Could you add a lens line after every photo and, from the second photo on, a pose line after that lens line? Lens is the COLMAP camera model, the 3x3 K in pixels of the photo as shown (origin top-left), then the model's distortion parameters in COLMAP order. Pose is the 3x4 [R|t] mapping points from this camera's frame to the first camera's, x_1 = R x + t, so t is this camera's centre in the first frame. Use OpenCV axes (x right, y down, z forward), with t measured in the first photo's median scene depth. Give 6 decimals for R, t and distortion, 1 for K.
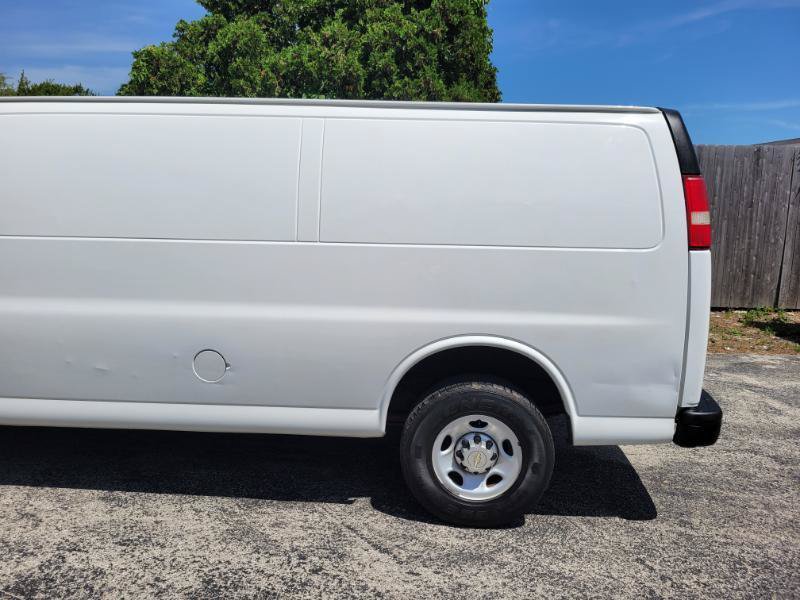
lens RADIAL K [[615.4, 0, 386.2], [0, 615.4, 298.4], [0, 0, 1]] dist [0.048050, -0.033723]
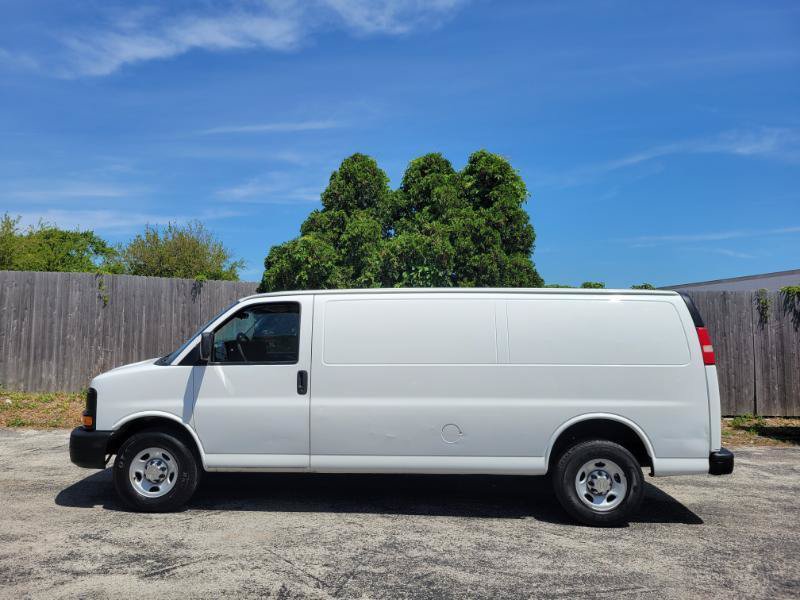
lens RADIAL K [[571.4, 0, 400.0], [0, 571.4, 300.0], [0, 0, 1]] dist [0.040093, -0.029731]
pose [[0.999657, -0.016938, 0.019987, -0.449778], [0.020767, 0.977394, -0.210402, 0.074629], [-0.015971, 0.210745, 0.977411, -0.712444]]
